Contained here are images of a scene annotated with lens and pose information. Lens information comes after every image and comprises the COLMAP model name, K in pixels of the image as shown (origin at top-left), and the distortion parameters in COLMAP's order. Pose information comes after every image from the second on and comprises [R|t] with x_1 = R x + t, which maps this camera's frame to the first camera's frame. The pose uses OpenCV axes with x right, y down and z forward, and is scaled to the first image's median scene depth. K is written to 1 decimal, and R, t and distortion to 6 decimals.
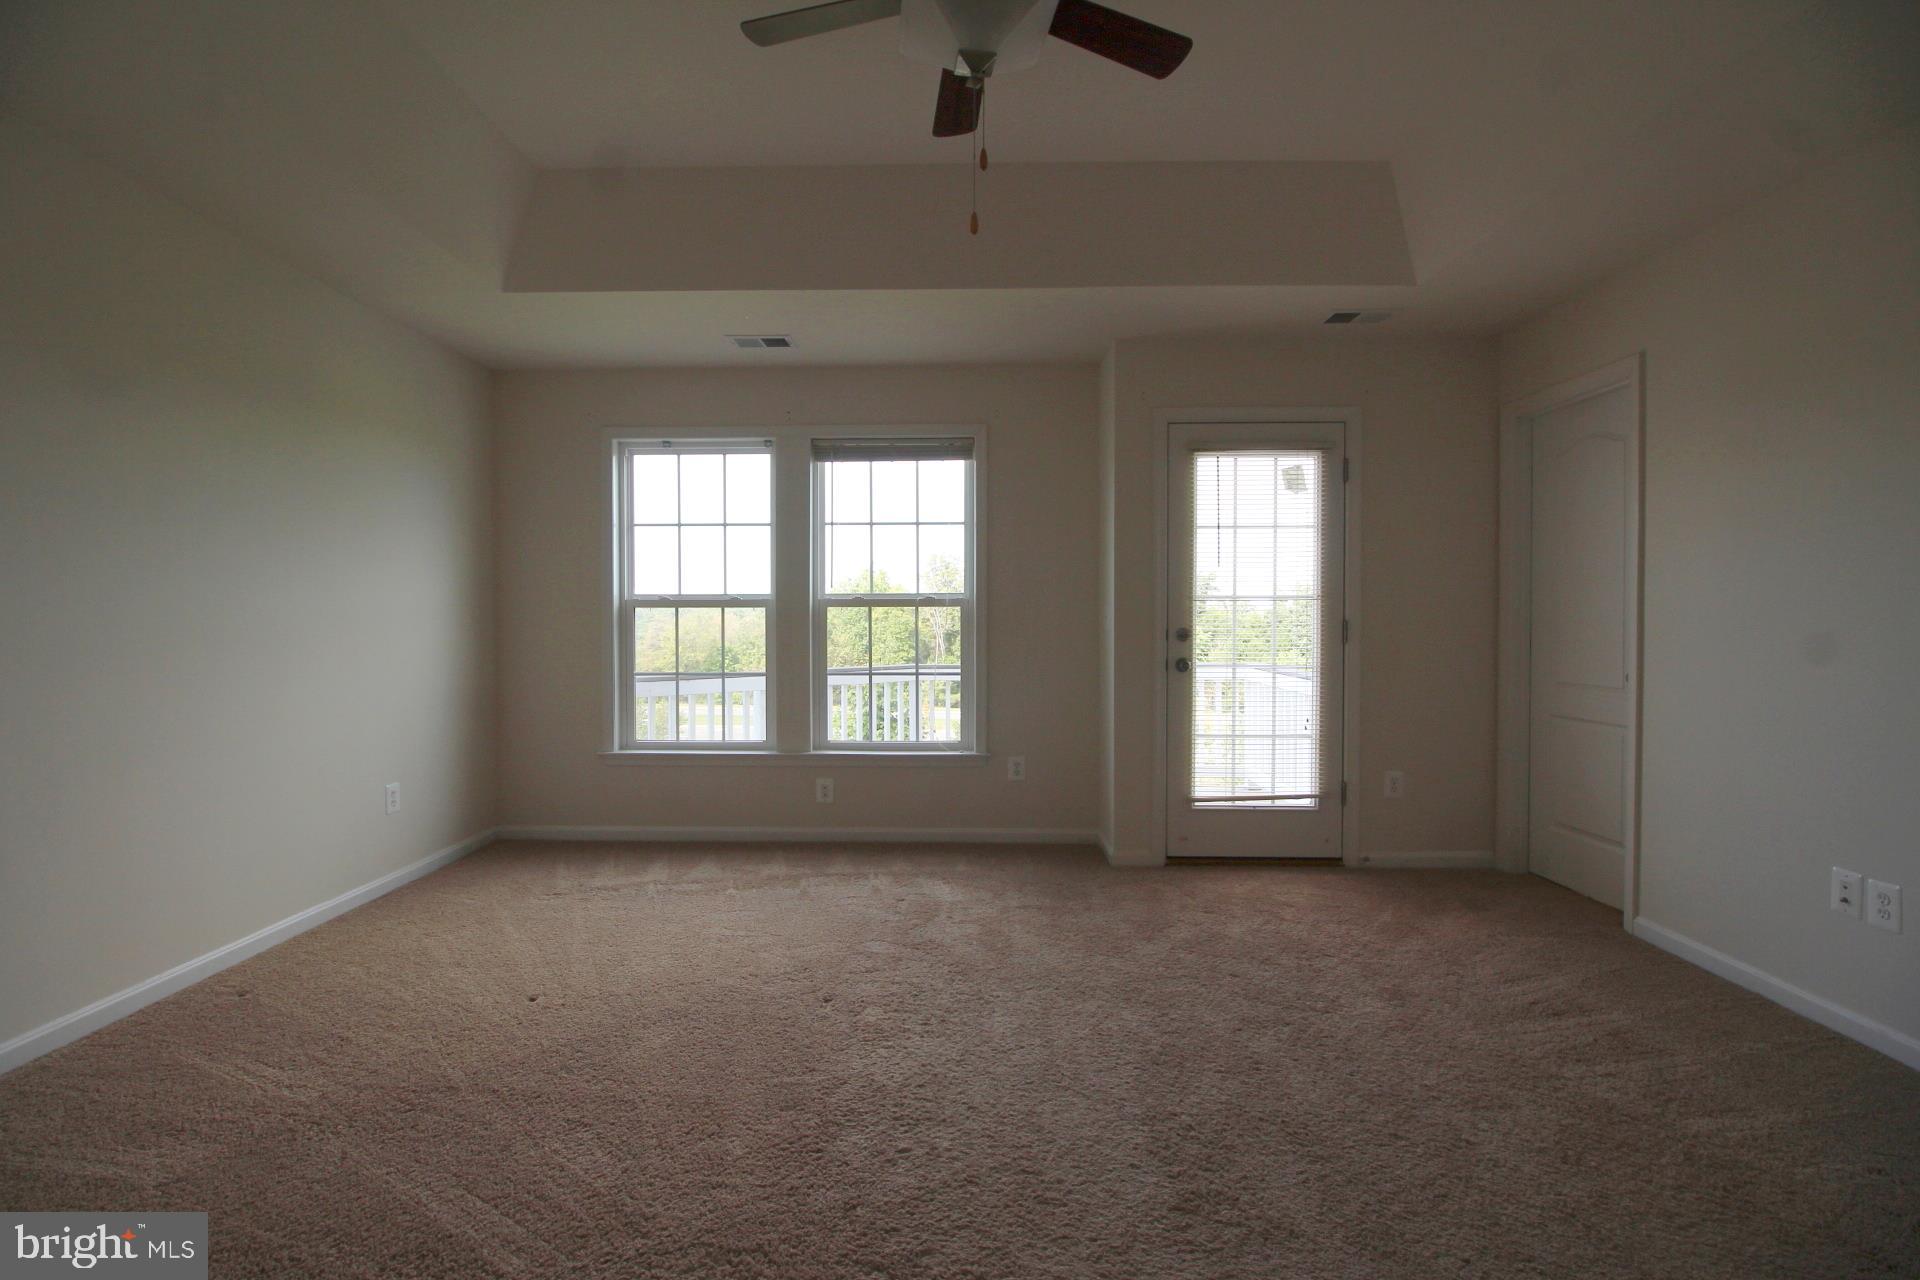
lens RADIAL K [[881.3, 0, 960.0], [0, 881.3, 640.0], [0, 0, 1]] dist [0.014838, -0.000143]
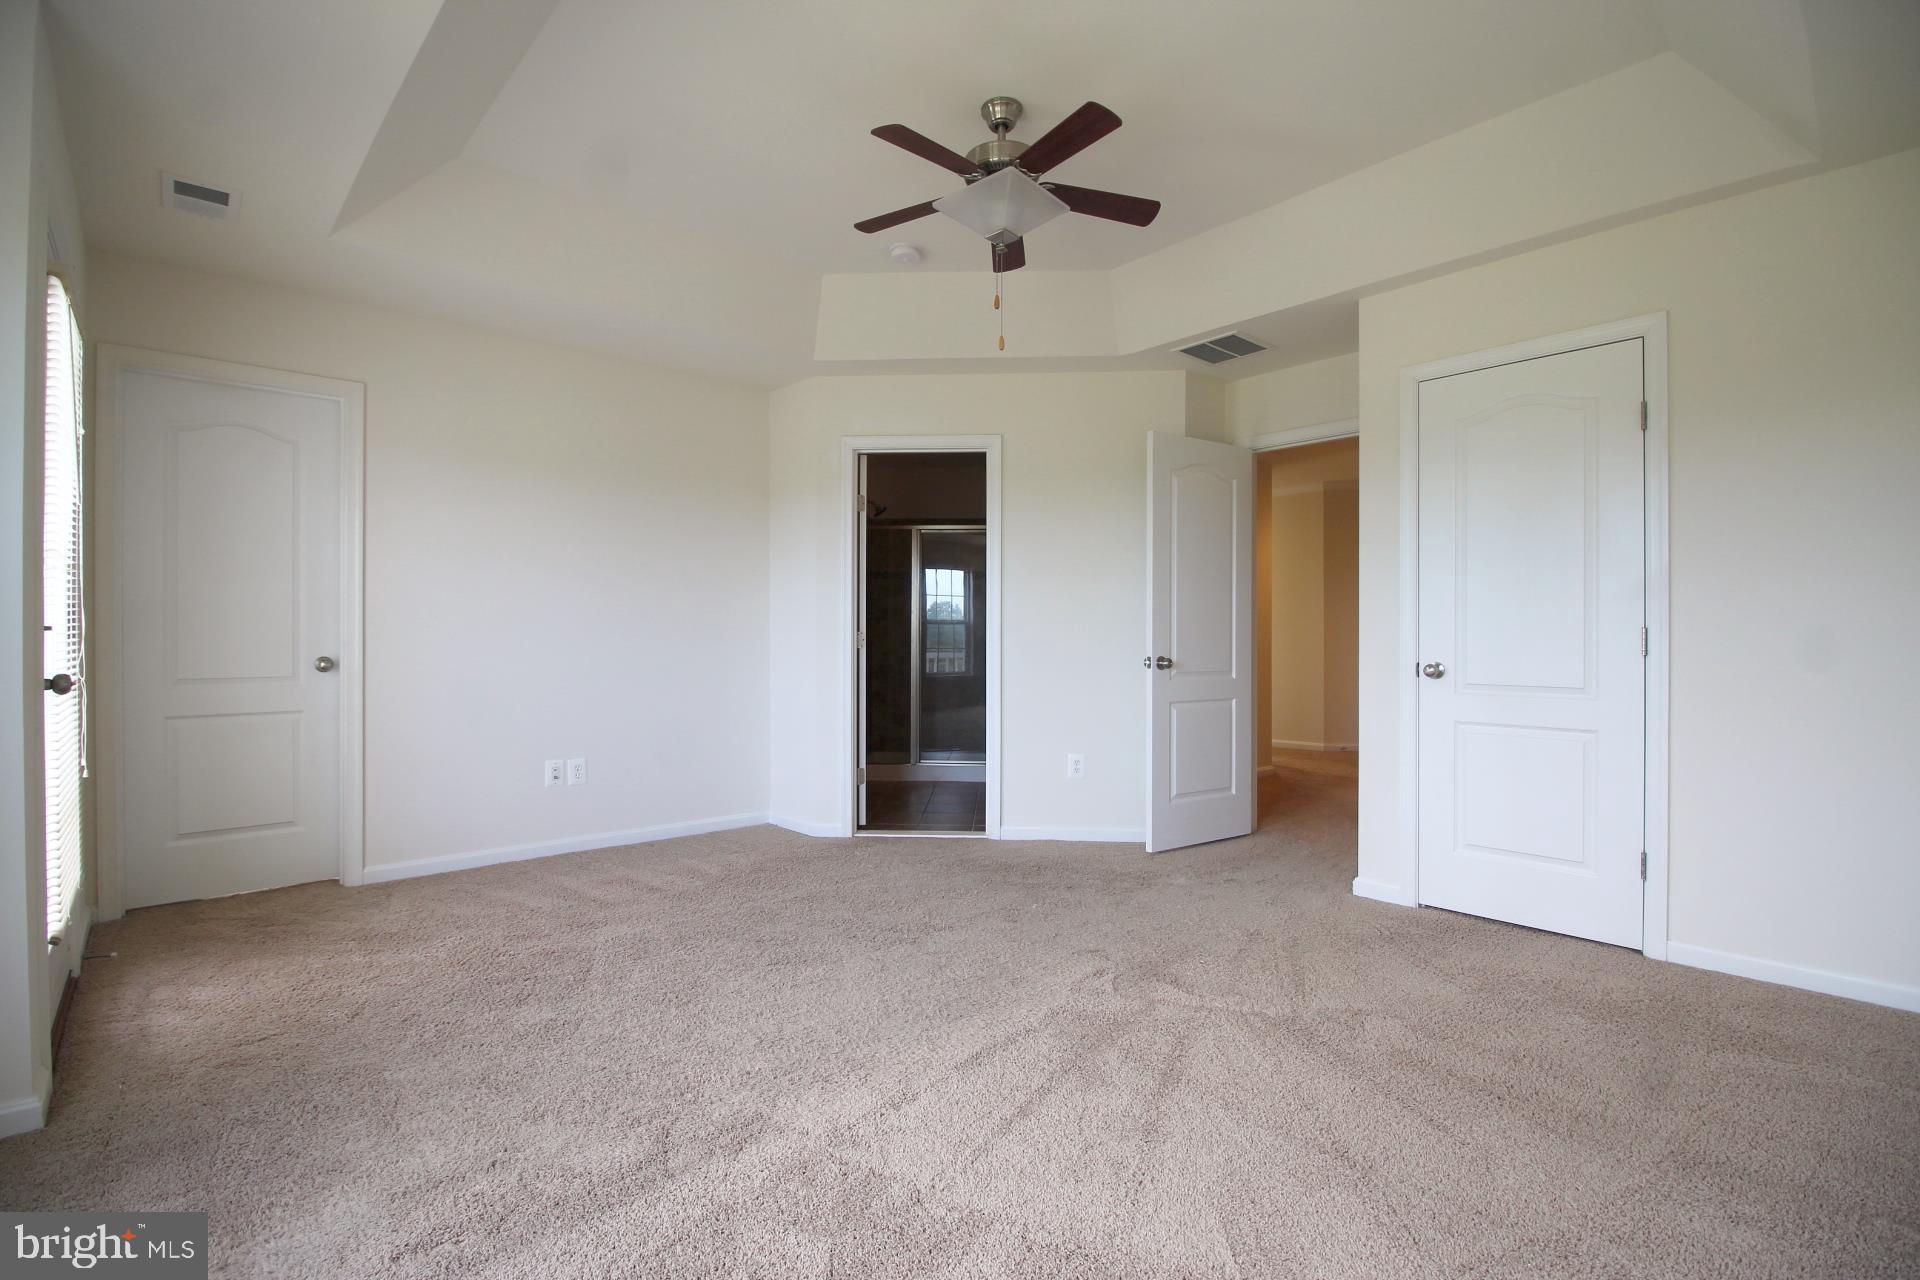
lens RADIAL K [[885.2, 0, 953.4], [0, 885.2, 633.9], [0, 0, 1]] dist [-0.003104, -0.009839]
pose [[-0.680399, -0.002259, 0.732838, -0.803603], [0.006226, 0.999941, 0.008863, 0.000519], [-0.732815, 0.010593, -0.680345, 1.613998]]
